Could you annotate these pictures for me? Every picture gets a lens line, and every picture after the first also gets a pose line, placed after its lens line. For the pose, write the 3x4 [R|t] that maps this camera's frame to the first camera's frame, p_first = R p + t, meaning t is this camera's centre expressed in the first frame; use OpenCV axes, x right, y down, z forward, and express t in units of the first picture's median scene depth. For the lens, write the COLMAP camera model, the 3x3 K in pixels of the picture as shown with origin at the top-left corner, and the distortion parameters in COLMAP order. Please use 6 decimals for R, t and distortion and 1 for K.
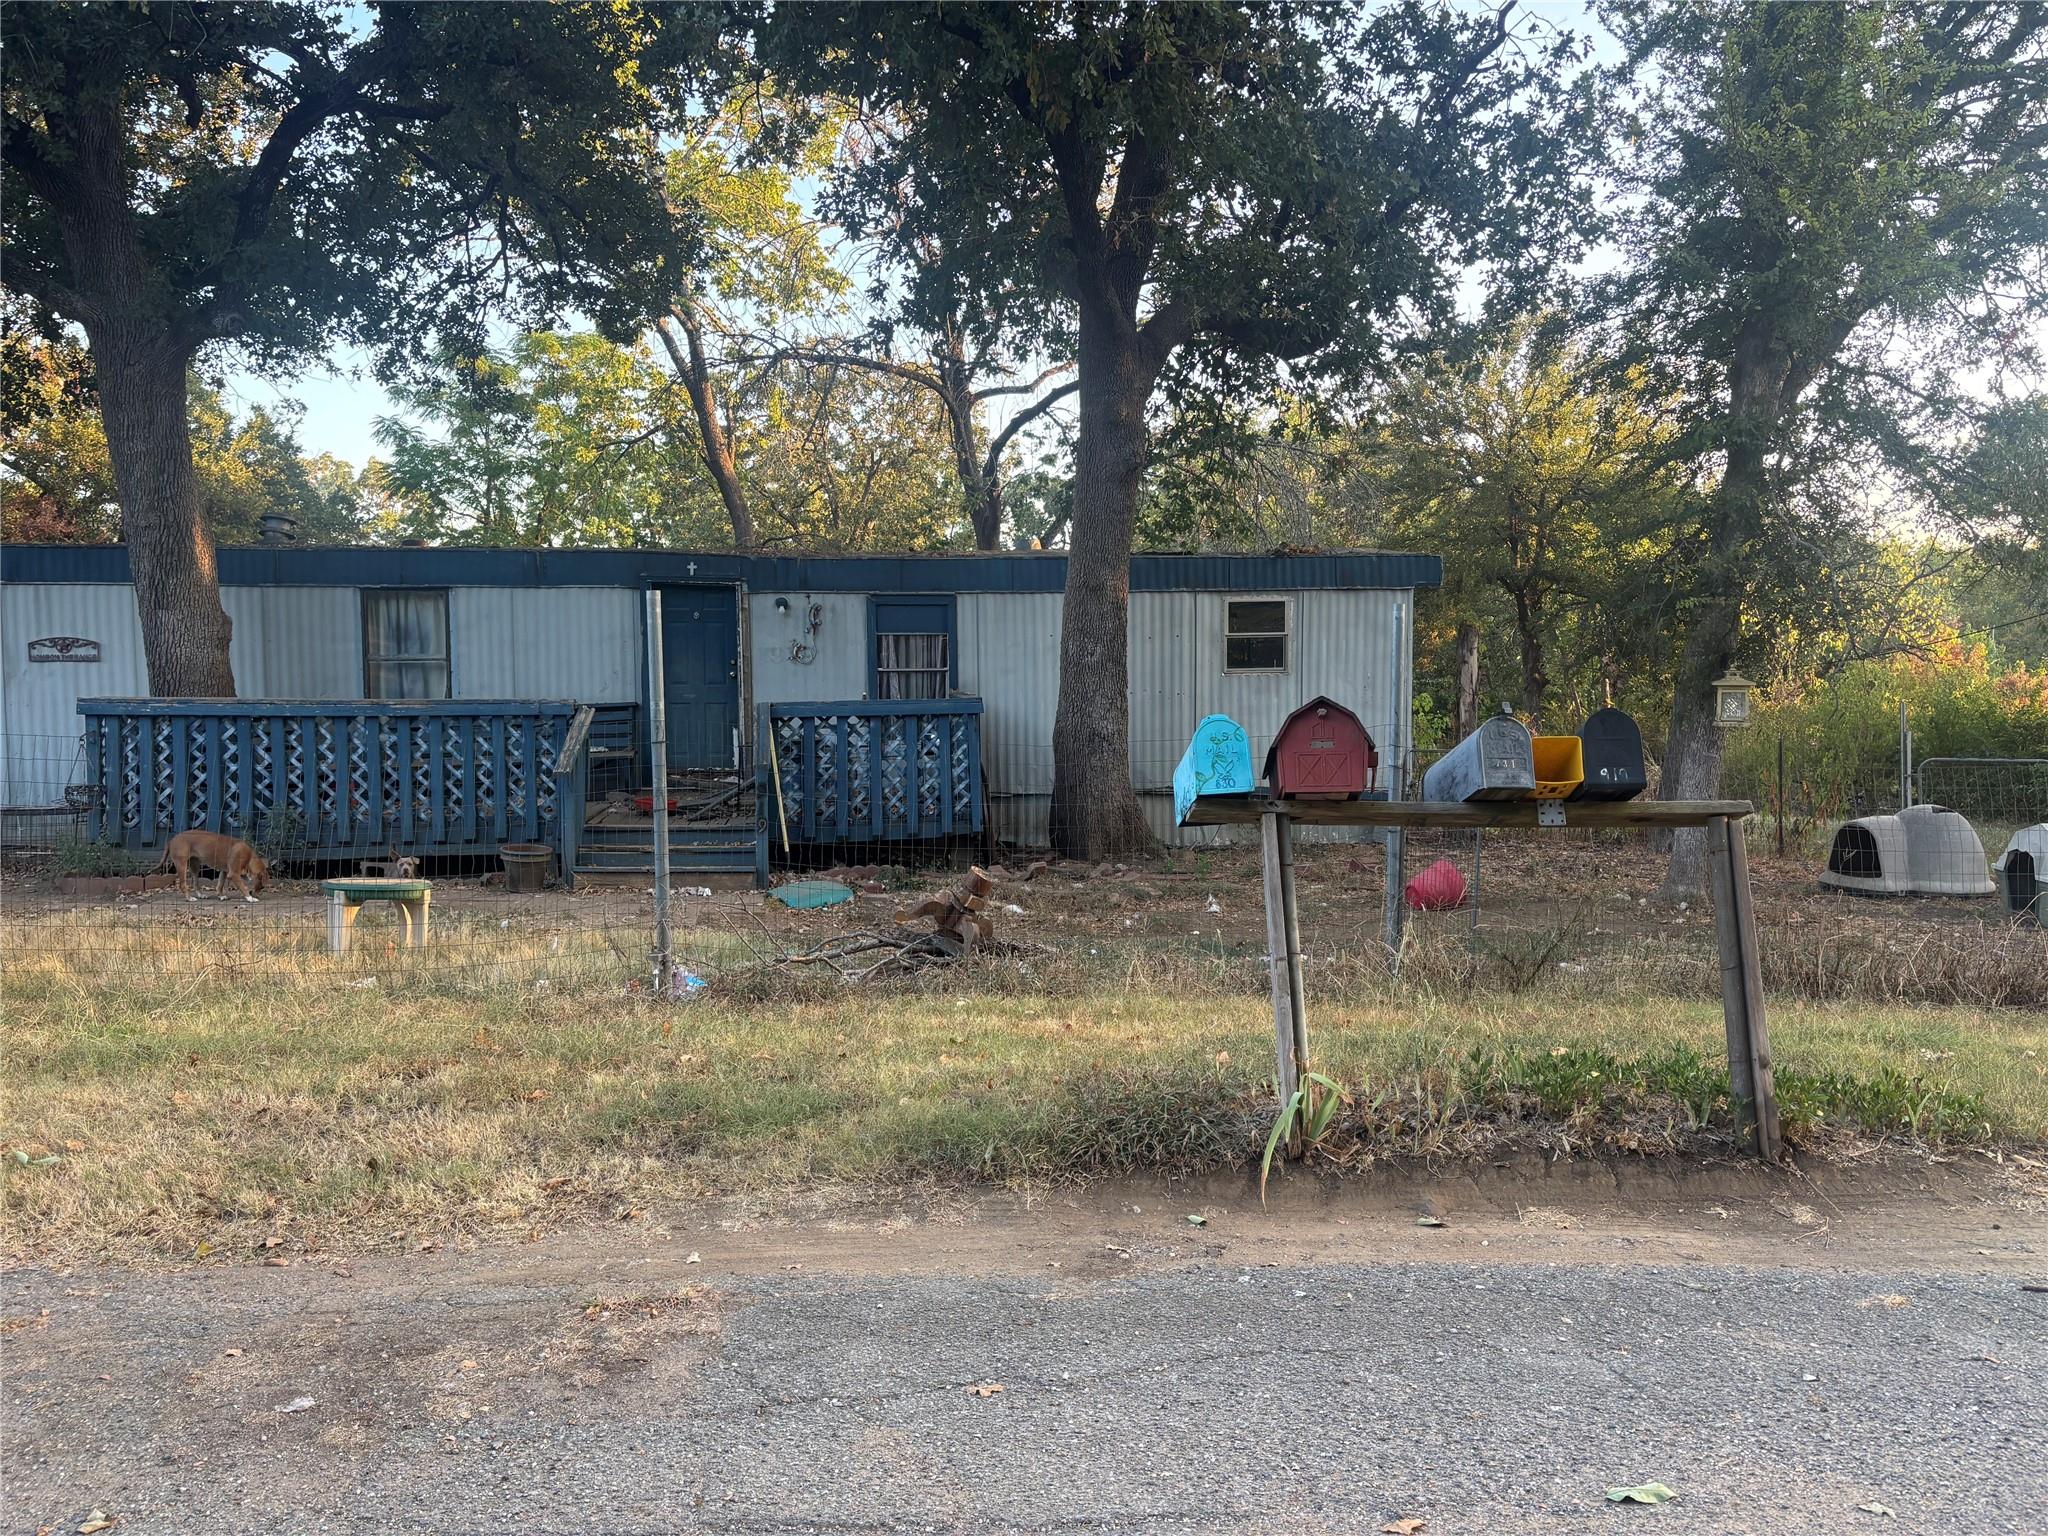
lens RADIAL K [[1545.4, 0, 1023.9], [0, 1545.4, 764.5], [0, 0, 1]] dist [0.043204, -0.043052]
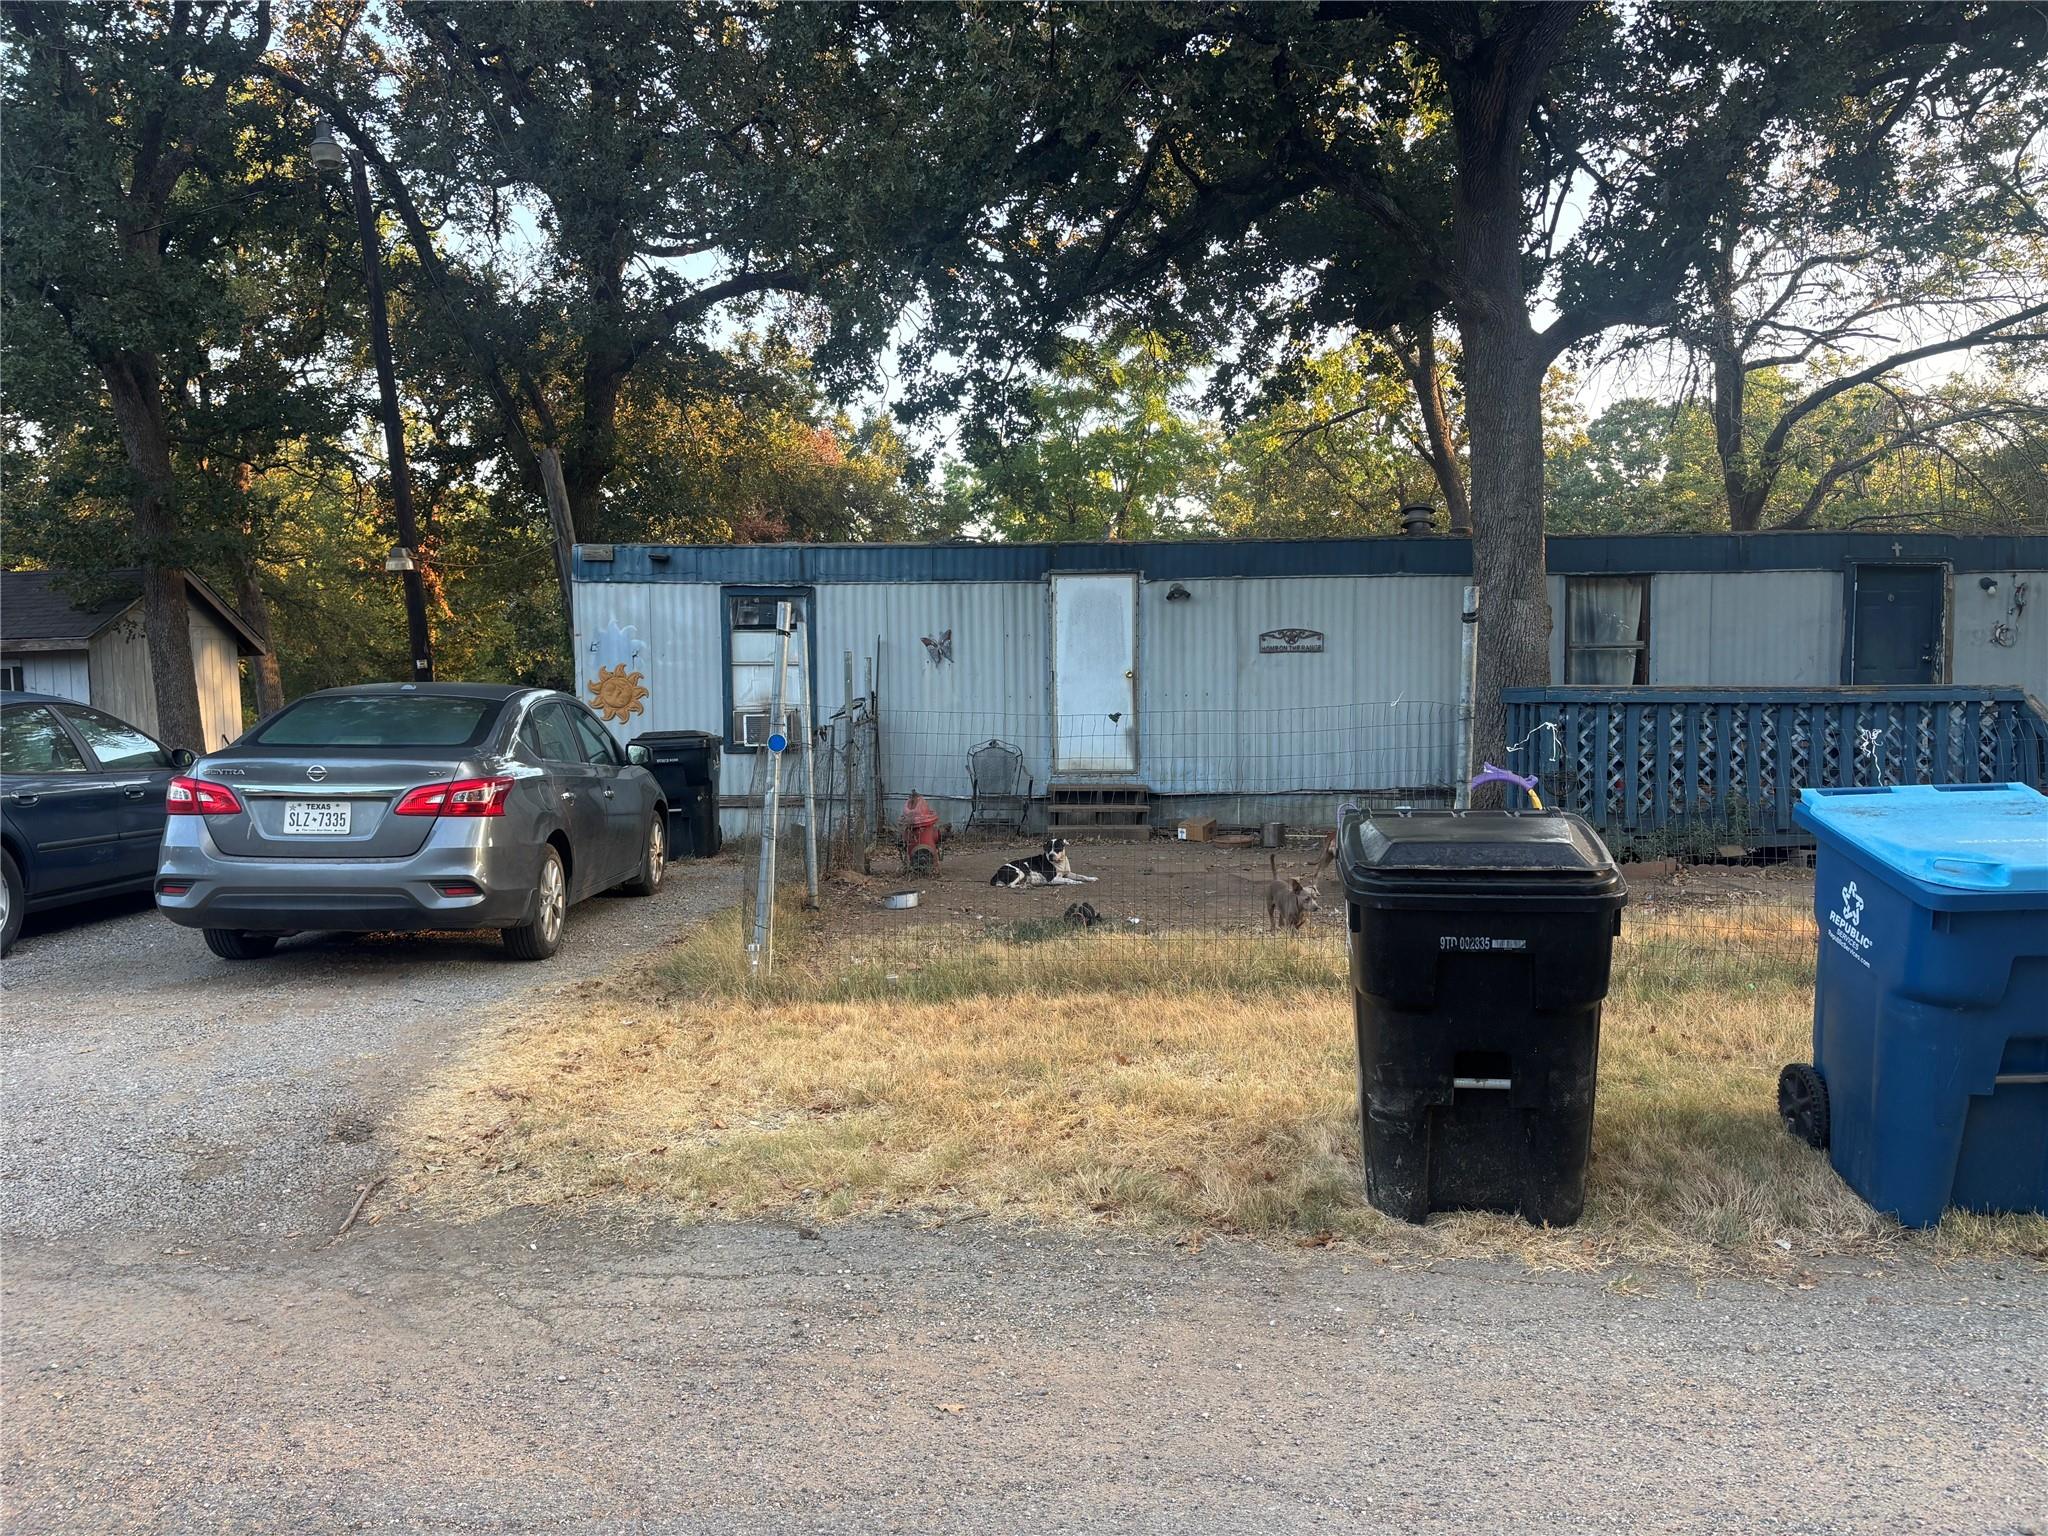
lens RADIAL K [[1545.4, 0, 1021.5], [0, 1545.4, 777.8], [0, 0, 1]] dist [0.043204, -0.043052]
pose [[0.990191, 0.003024, -0.139690, -0.647247], [-0.000588, 0.999847, 0.017479, -0.000376], [0.139721, -0.017225, 0.990041, -0.045092]]
